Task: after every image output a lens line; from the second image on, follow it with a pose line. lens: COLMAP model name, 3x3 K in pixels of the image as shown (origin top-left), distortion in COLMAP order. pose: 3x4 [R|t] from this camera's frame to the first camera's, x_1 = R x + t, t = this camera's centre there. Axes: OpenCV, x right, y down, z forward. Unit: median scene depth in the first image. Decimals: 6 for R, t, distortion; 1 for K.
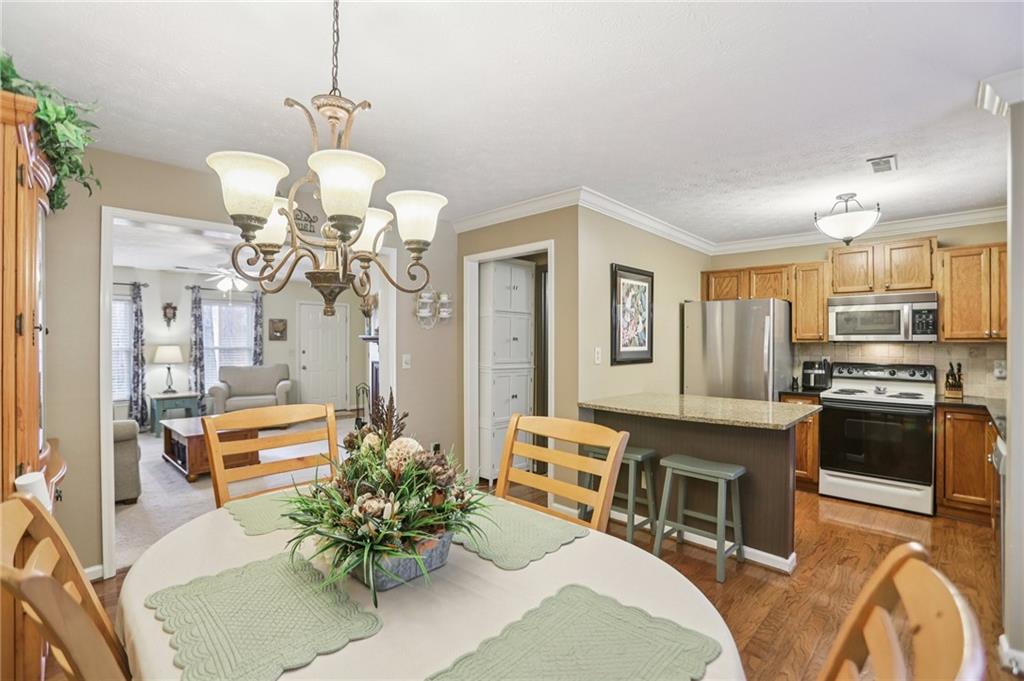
lens RADIAL K [[475.9, 0, 506.6], [0, 475.9, 341.5], [0, 0, 1]] dist [-0.060790, 0.022102]
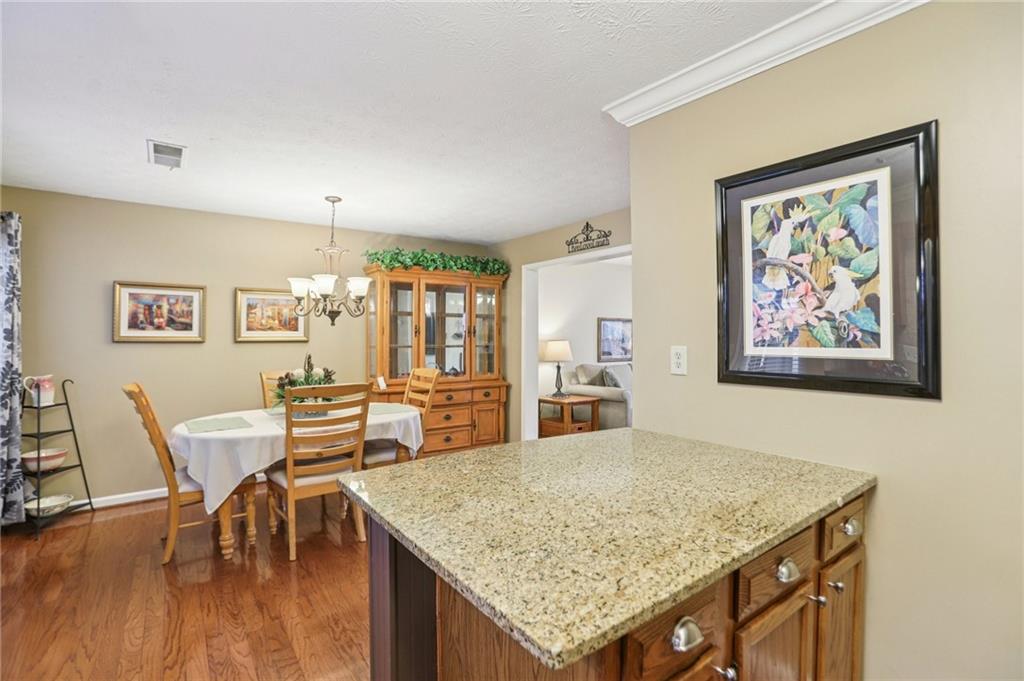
lens RADIAL K [[475.9, 0, 514.4], [0, 475.9, 331.4], [0, 0, 1]] dist [-0.060790, 0.022102]
pose [[-0.153027, -0.012169, -0.988147, 0.639581], [-0.002423, 0.999926, -0.011939, 0.002141], [0.988219, 0.000567, -0.153045, 0.742264]]
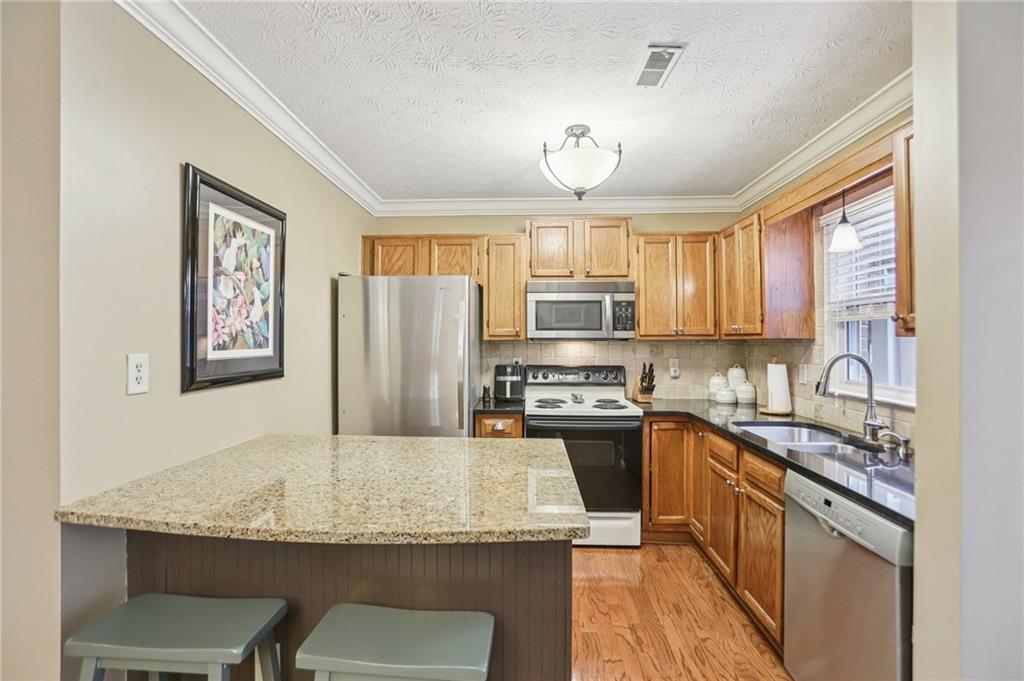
lens RADIAL K [[475.9, 0, 509.8], [0, 475.9, 340.2], [0, 0, 1]] dist [-0.060790, 0.022102]
pose [[0.747588, -0.001898, 0.664160, 0.139824], [0.000119, 0.999996, 0.002723, -0.000060], [-0.664162, -0.001957, 0.747586, 0.408474]]
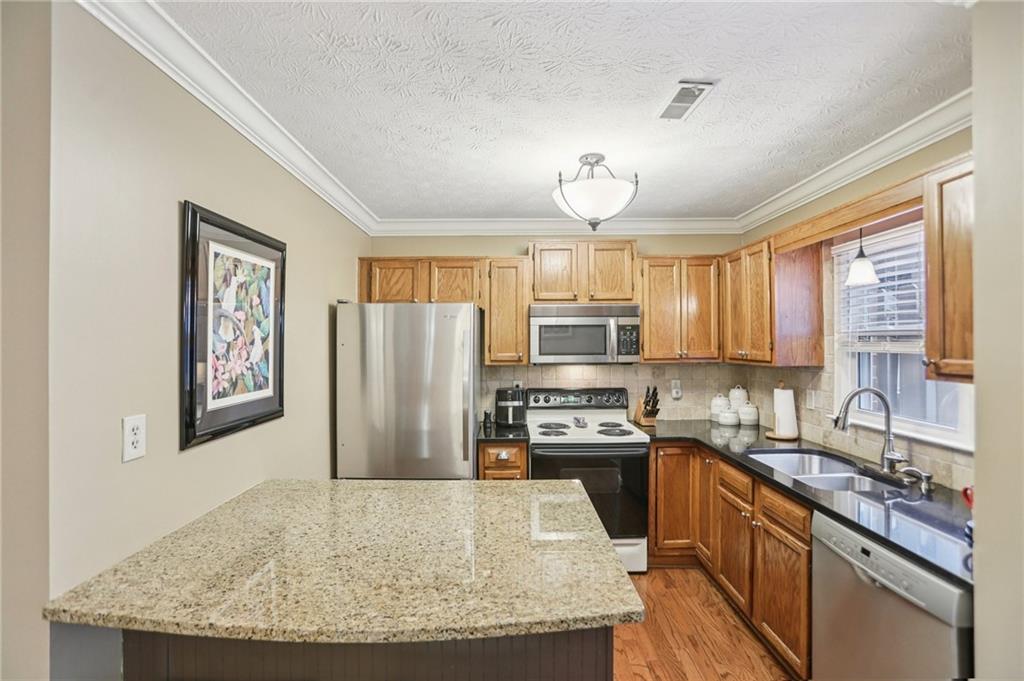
lens RADIAL K [[475.9, 0, 511.4], [0, 475.9, 336.9], [0, 0, 1]] dist [-0.060790, 0.022102]
pose [[0.715179, 0.000659, 0.698941, 0.126248], [0.007360, 0.999937, -0.008474, -0.035834], [-0.698902, 0.011205, 0.715129, 0.448798]]
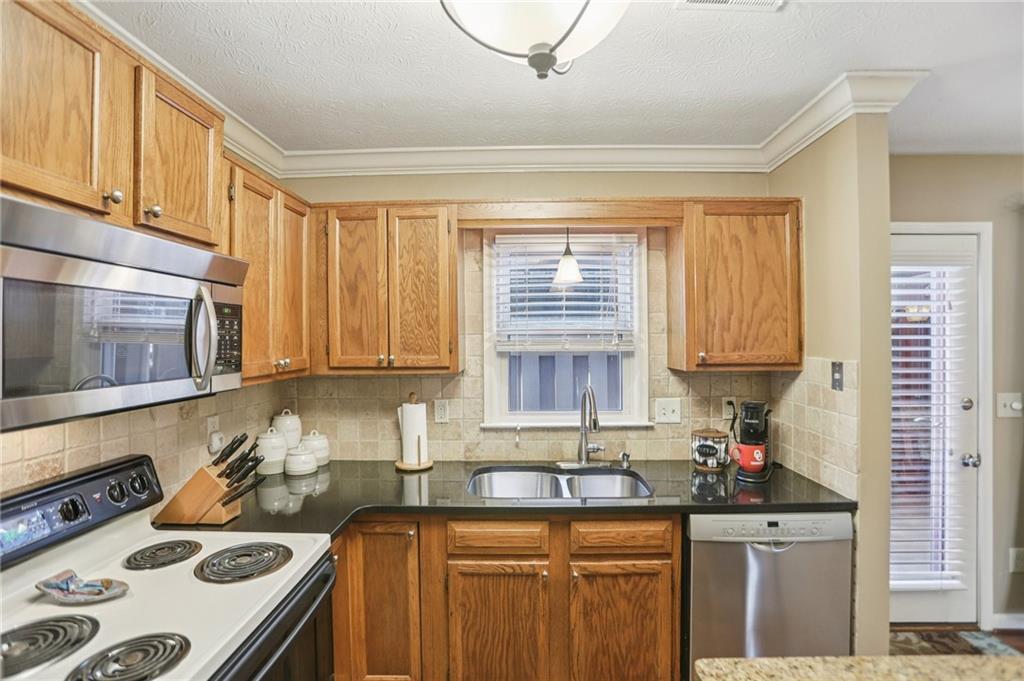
lens RADIAL K [[475.9, 0, 508.6], [0, 475.9, 336.7], [0, 0, 1]] dist [-0.060790, 0.022102]
pose [[-0.678829, 0.004714, 0.734282, 0.409523], [0.007112, 0.999975, 0.000156, -0.036504], [-0.734262, 0.005328, -0.678845, 0.923785]]
